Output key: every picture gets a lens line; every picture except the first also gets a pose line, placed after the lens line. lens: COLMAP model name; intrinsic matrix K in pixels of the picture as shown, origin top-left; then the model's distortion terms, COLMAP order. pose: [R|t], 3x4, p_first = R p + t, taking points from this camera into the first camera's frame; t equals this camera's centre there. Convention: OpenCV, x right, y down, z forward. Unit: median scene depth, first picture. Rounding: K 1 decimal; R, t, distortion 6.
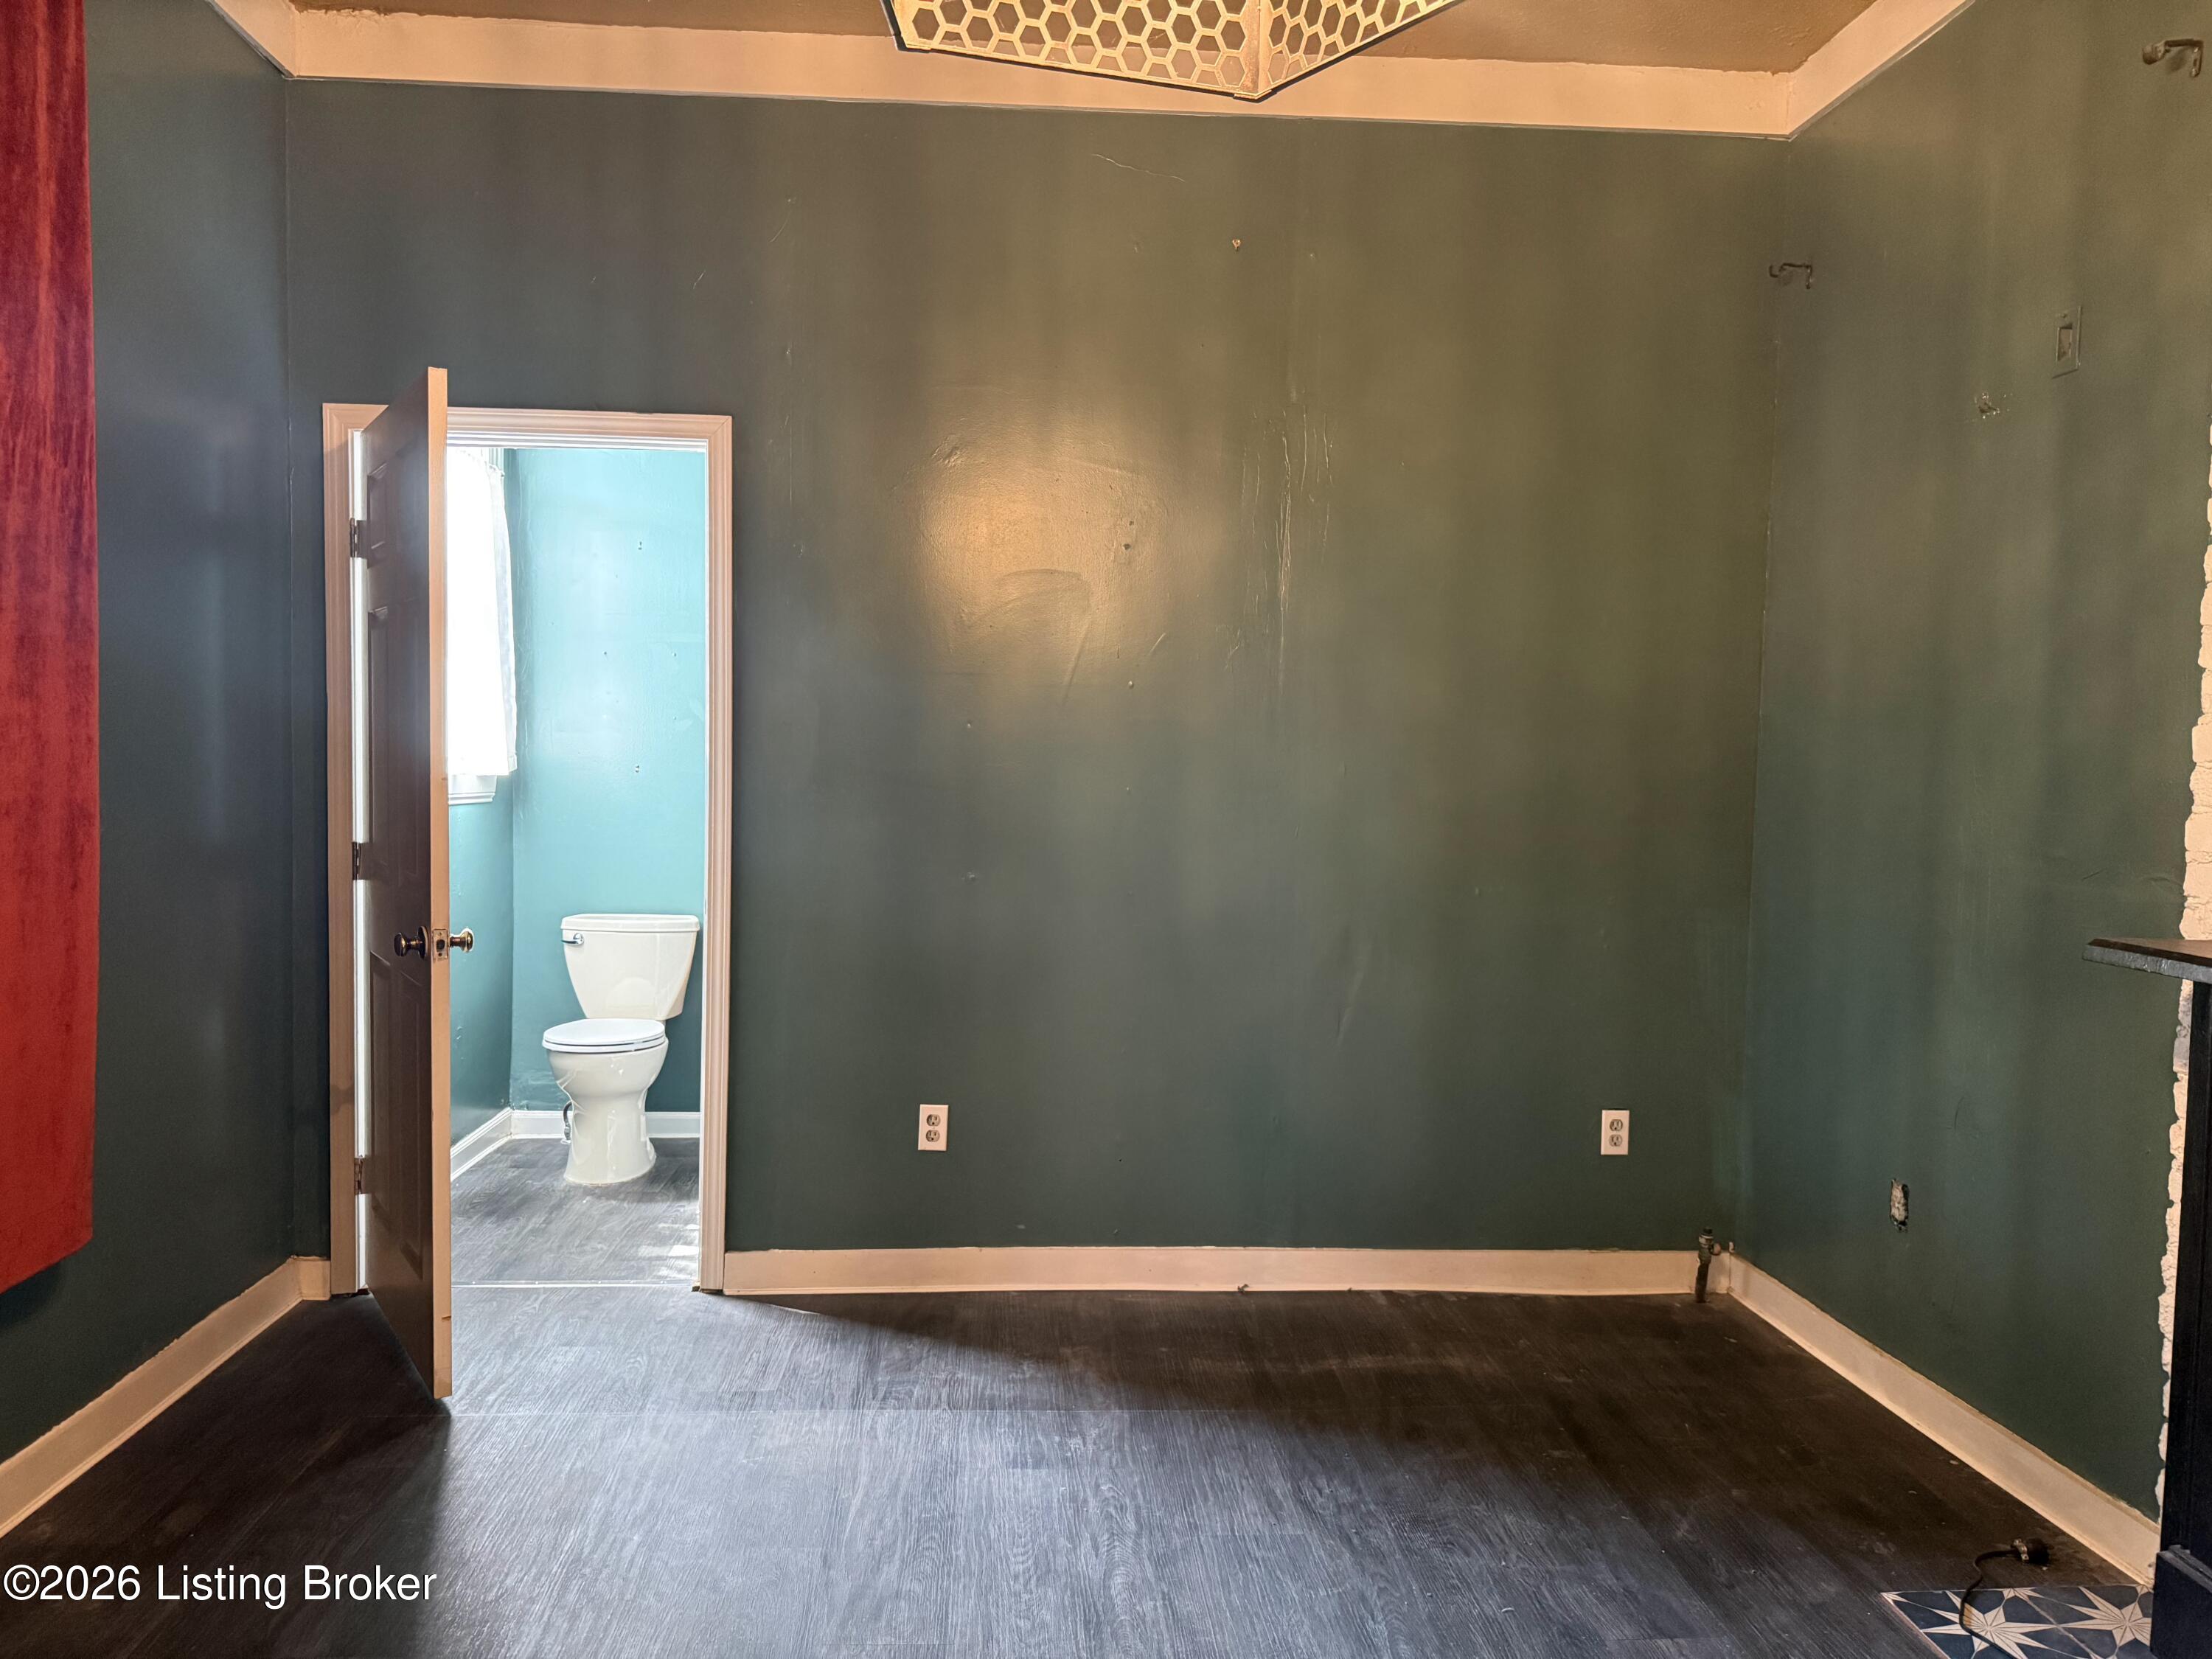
lens RADIAL K [[1558.7, 0, 1102.1], [0, 1558.7, 837.0], [0, 0, 1]] dist [0.121255, -0.196580]
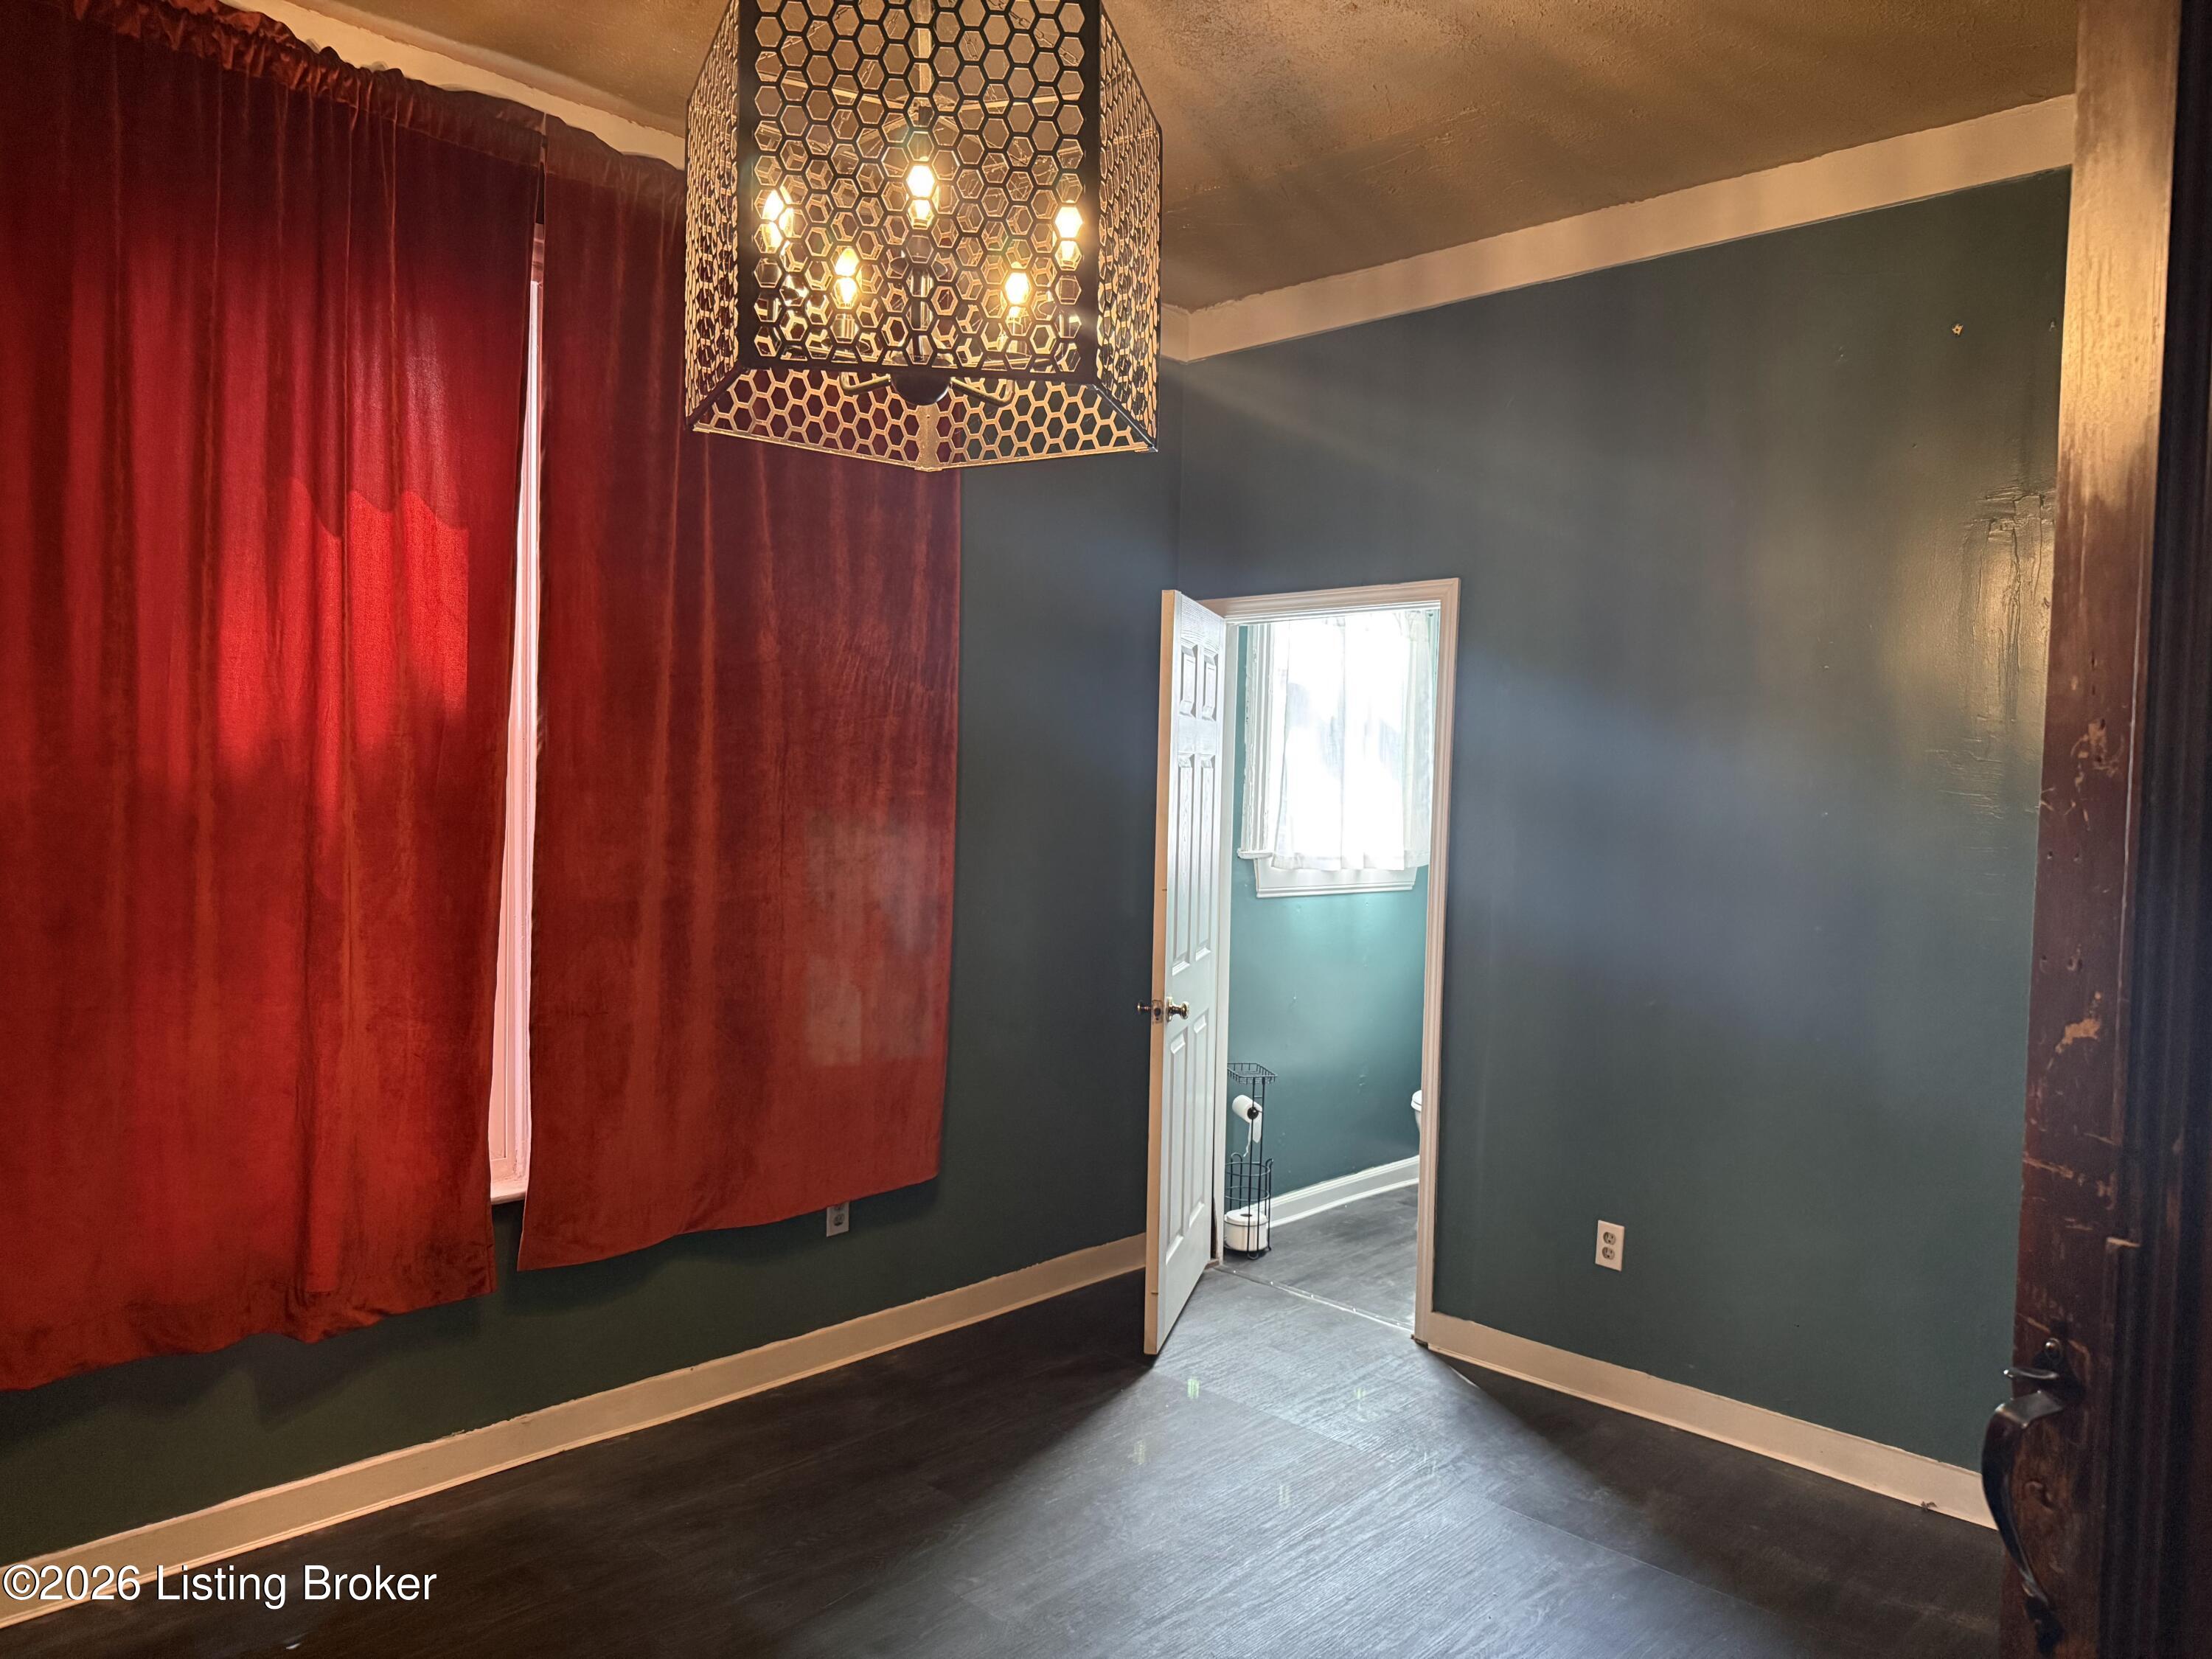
lens RADIAL K [[1558.7, 0, 1102.1], [0, 1558.7, 837.0], [0, 0, 1]] dist [0.121255, -0.196580]
pose [[0.661481, 0.031170, -0.749314, 0.496098], [-0.054998, 0.998462, -0.007017, -0.062761], [0.747942, 0.045853, 0.662178, 0.060900]]
